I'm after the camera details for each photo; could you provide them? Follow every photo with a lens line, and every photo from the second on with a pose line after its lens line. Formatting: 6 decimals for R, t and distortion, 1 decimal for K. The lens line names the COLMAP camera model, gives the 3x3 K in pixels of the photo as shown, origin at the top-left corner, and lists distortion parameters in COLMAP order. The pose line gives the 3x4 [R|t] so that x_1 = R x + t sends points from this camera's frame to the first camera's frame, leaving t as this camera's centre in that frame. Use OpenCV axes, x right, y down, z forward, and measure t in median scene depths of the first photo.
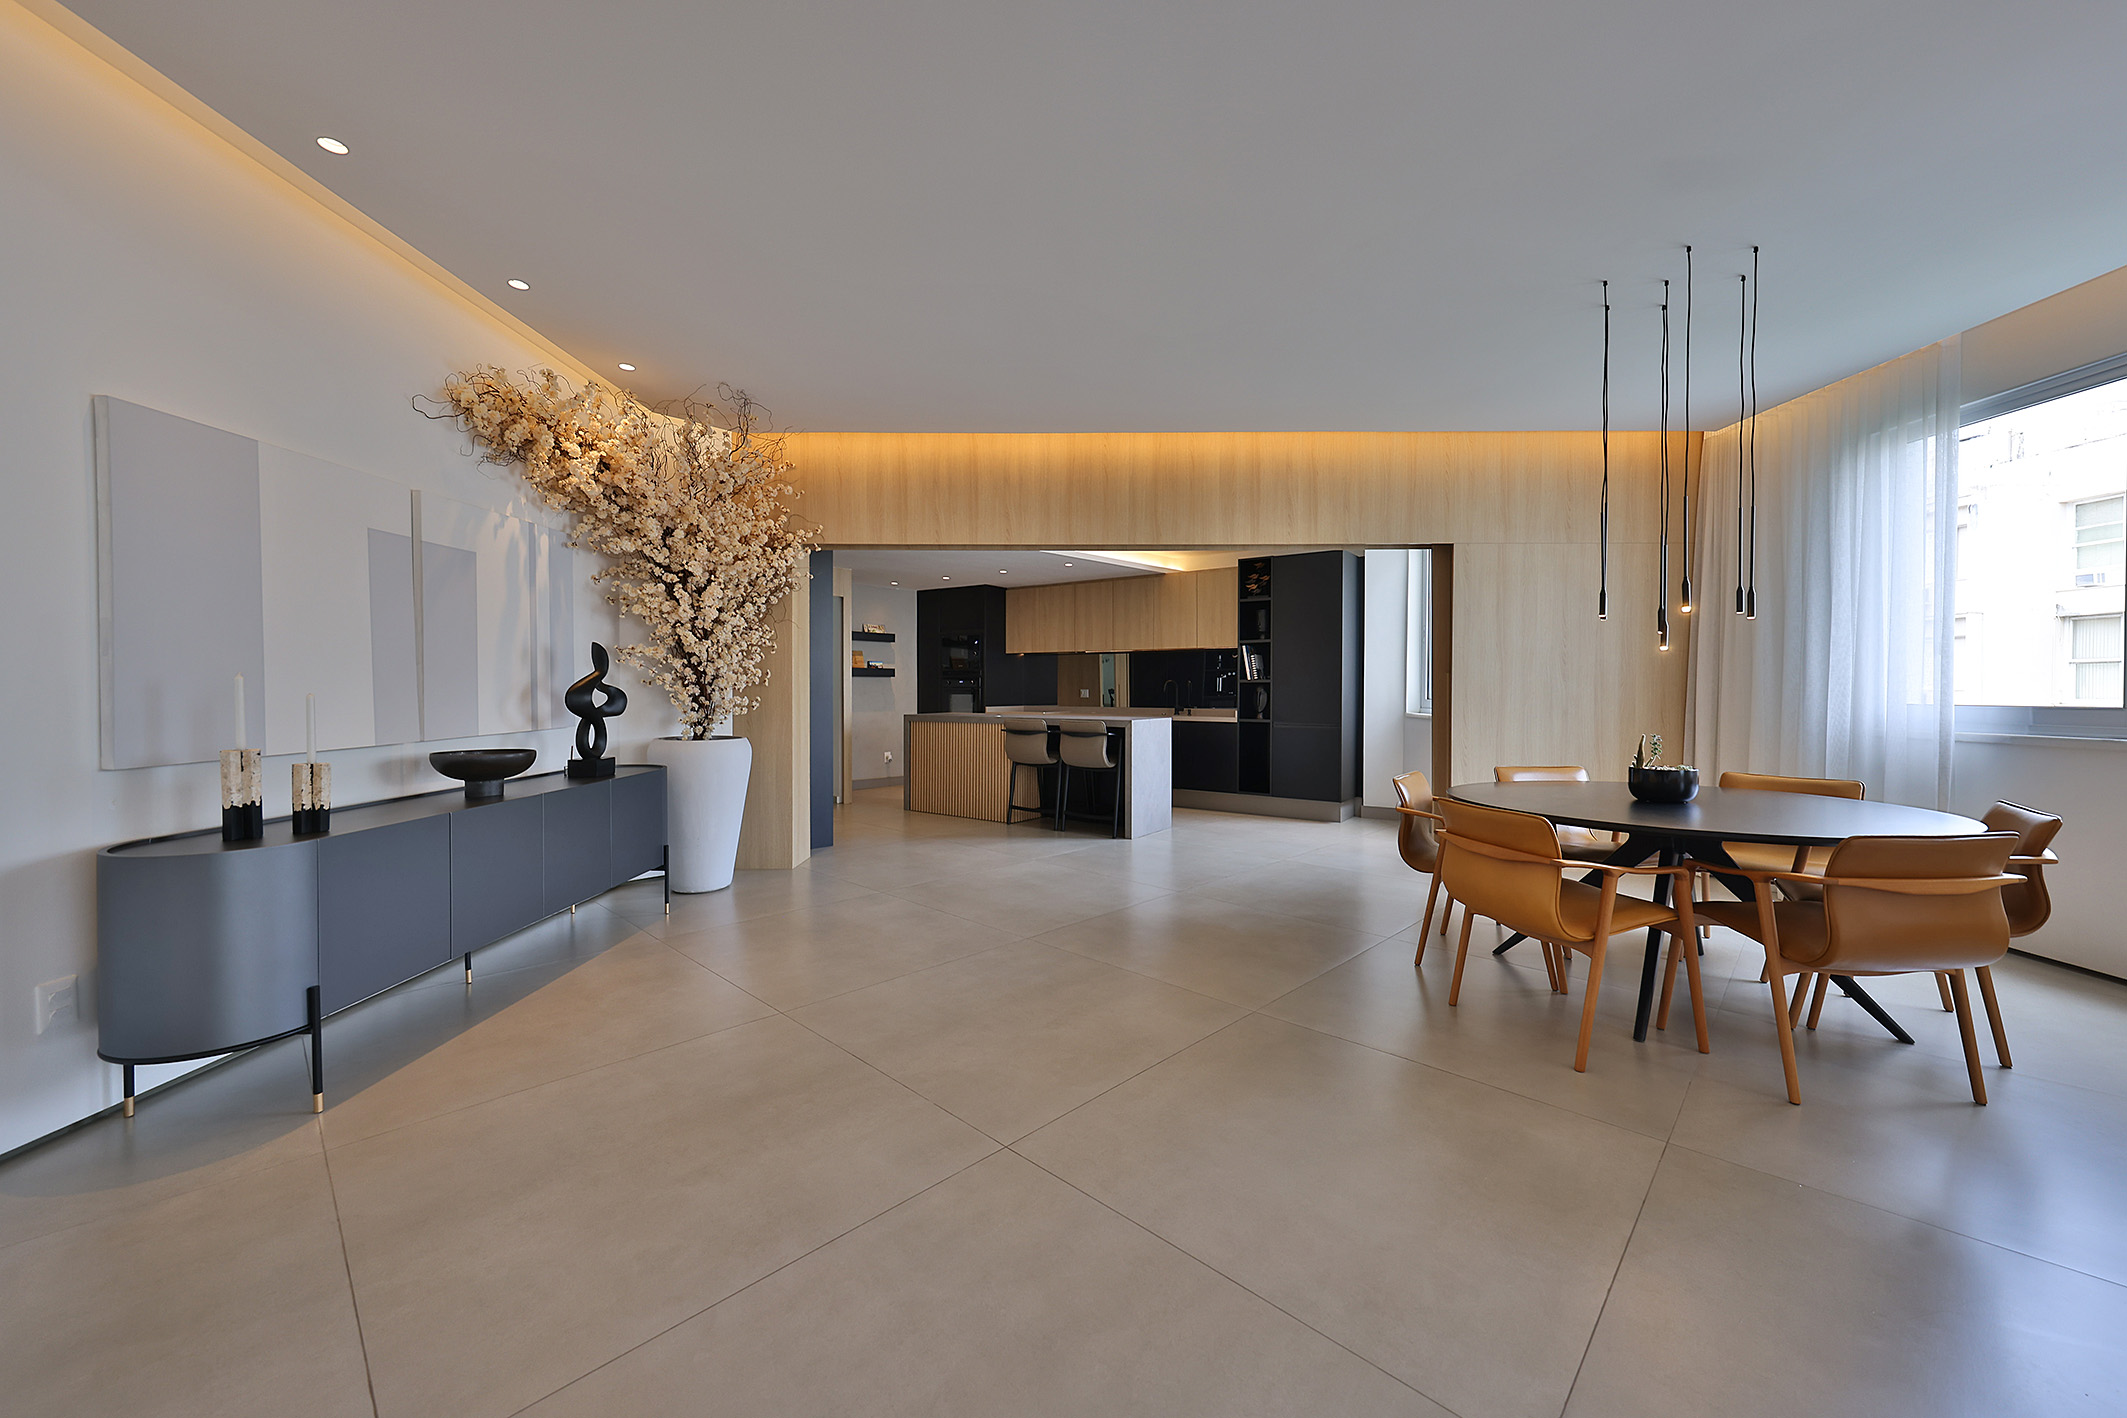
lens RADIAL K [[796.6, 0, 1070.6], [0, 796.6, 702.0], [0, 0, 1]] dist [0.001964, -0.000163]
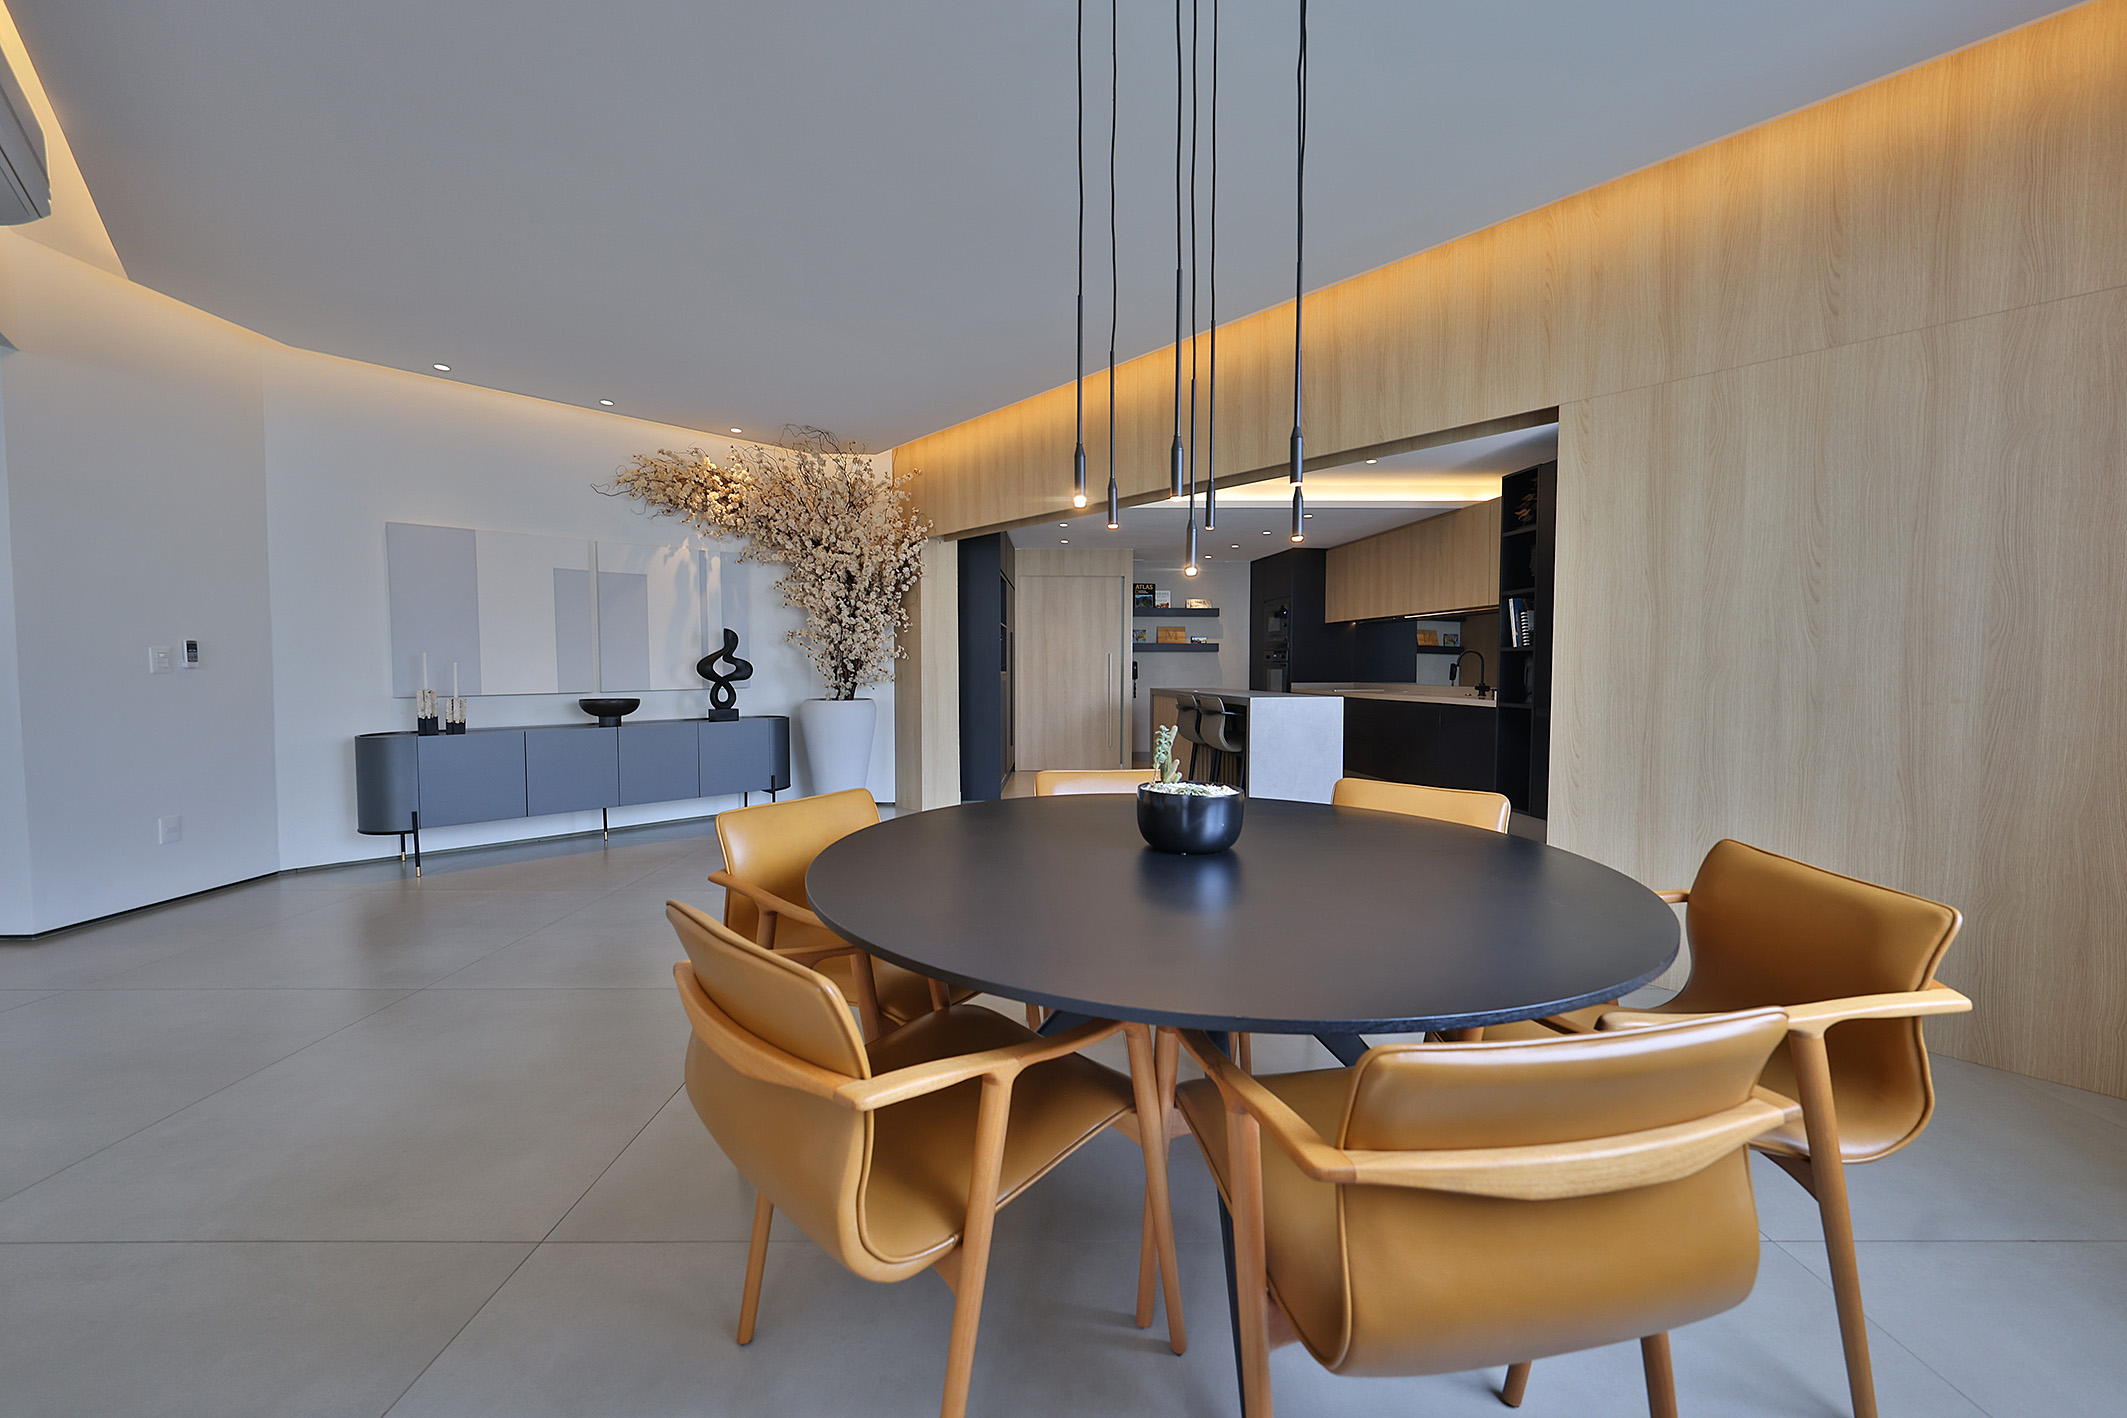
lens RADIAL K [[799.2, 0, 1069.0], [0, 799.2, 697.9], [0, 0, 1]] dist [-0.000185, 0.000420]
pose [[0.697739, 0.025205, -0.715909, 0.531376], [-0.010778, 0.999637, 0.024690, 0.004130], [0.716271, -0.009511, 0.697757, 0.270289]]
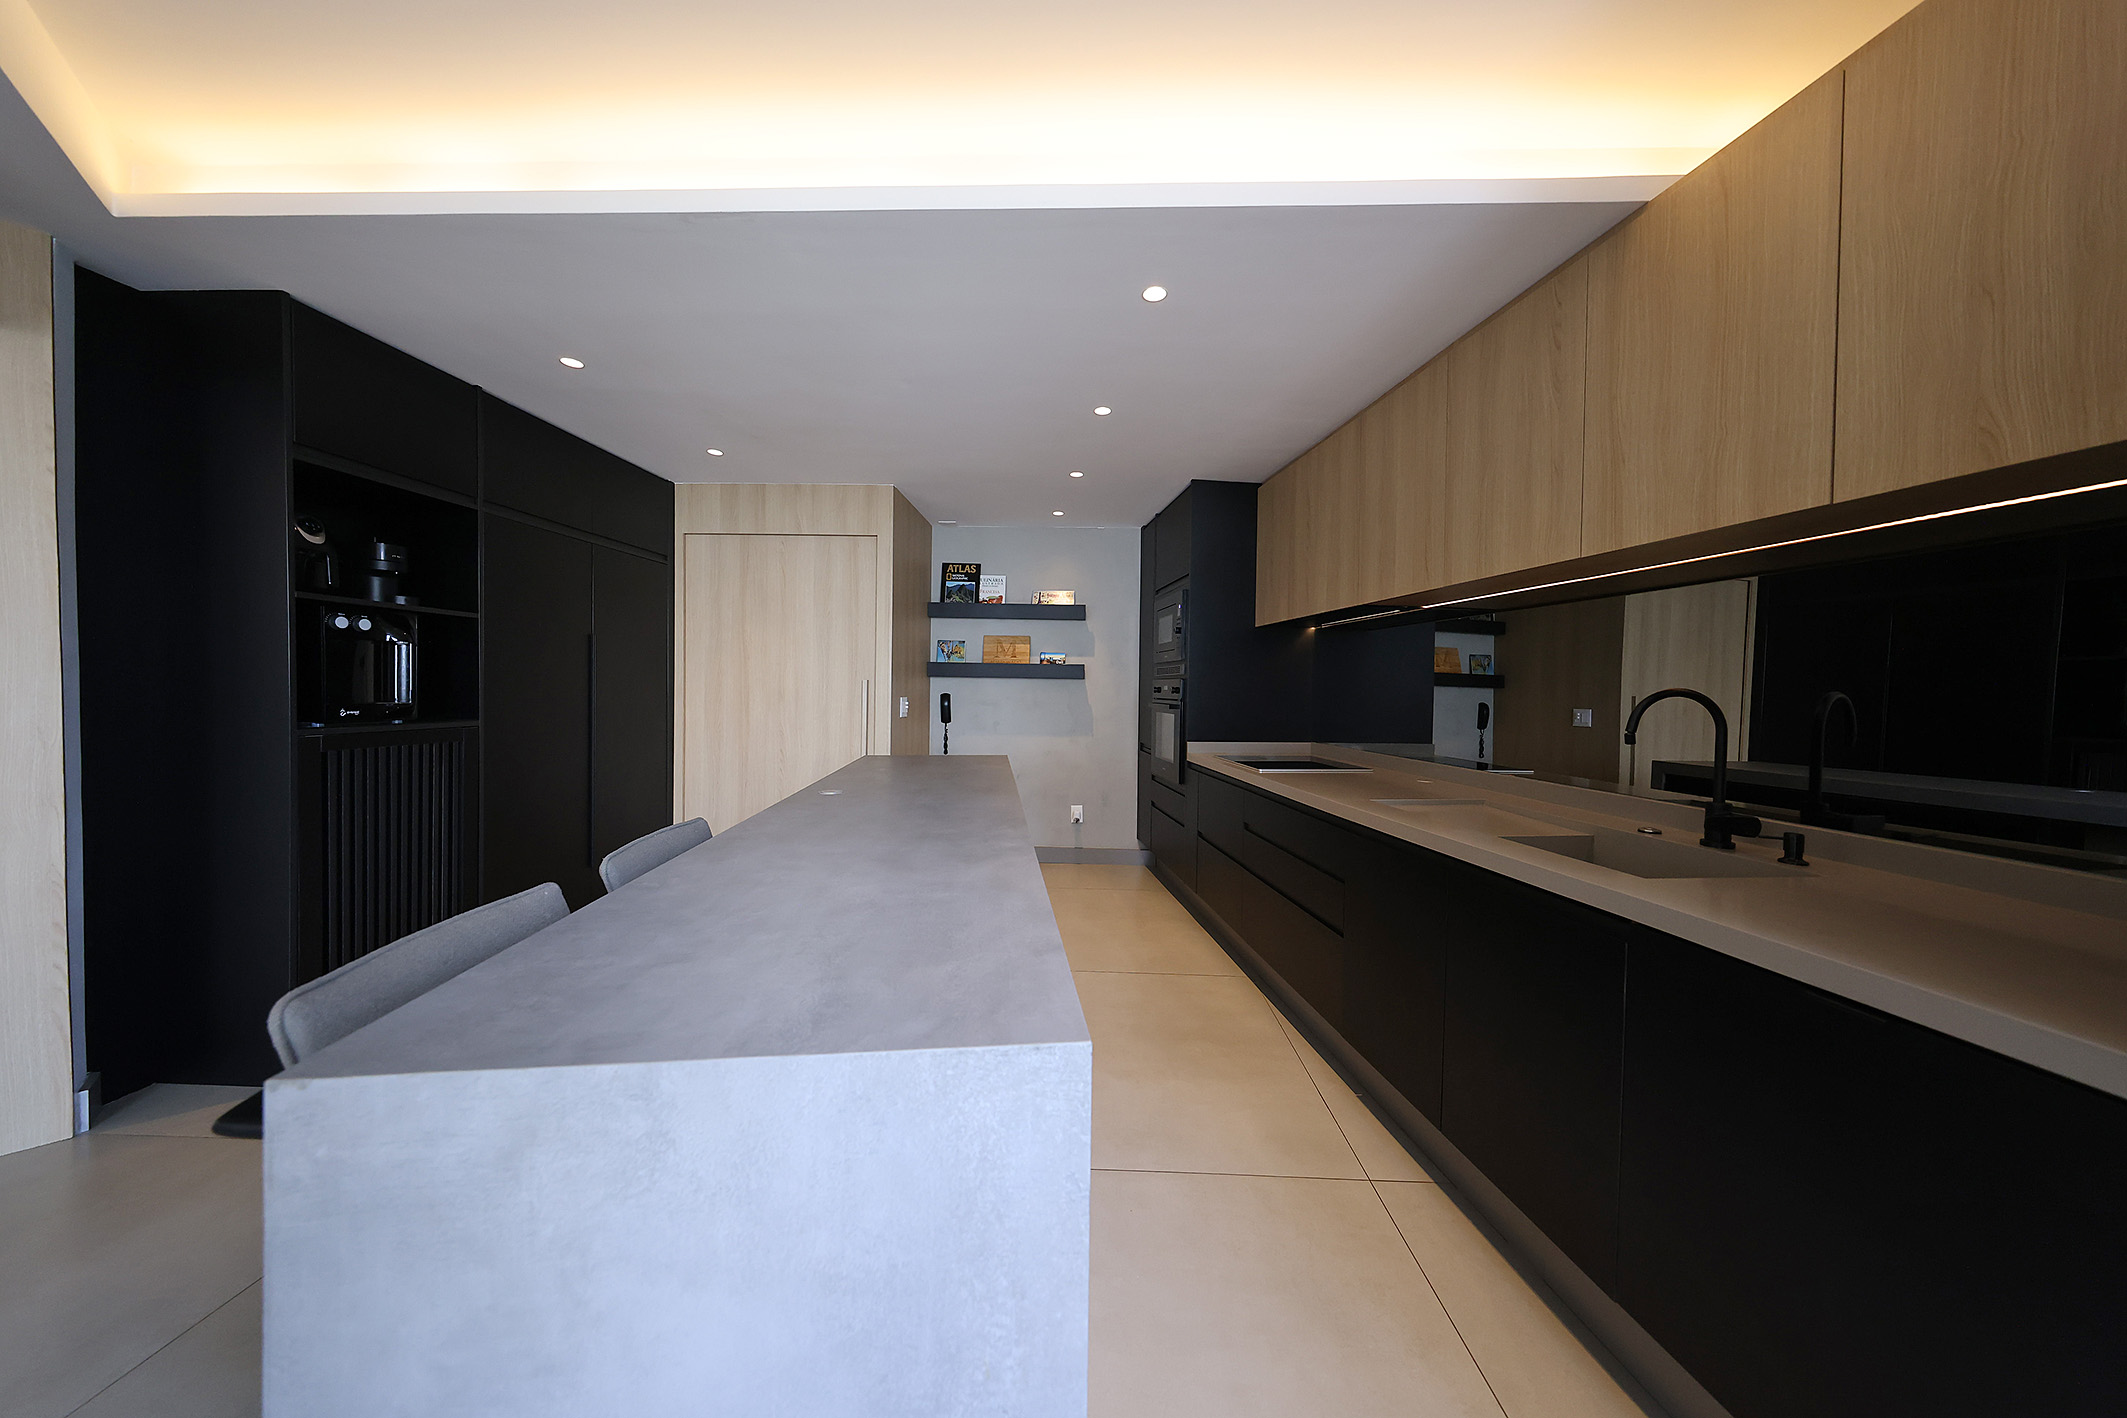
lens RADIAL K [[670.0, 0, 1063.1], [0, 670.0, 694.1], [0, 0, 1]] dist [-0.000275, -0.000072]
pose [[0.664841, 0.013204, -0.746868, 0.199928], [-0.024730, 0.999685, -0.004340, -0.026793], [0.746575, 0.021356, 0.664958, 0.990780]]
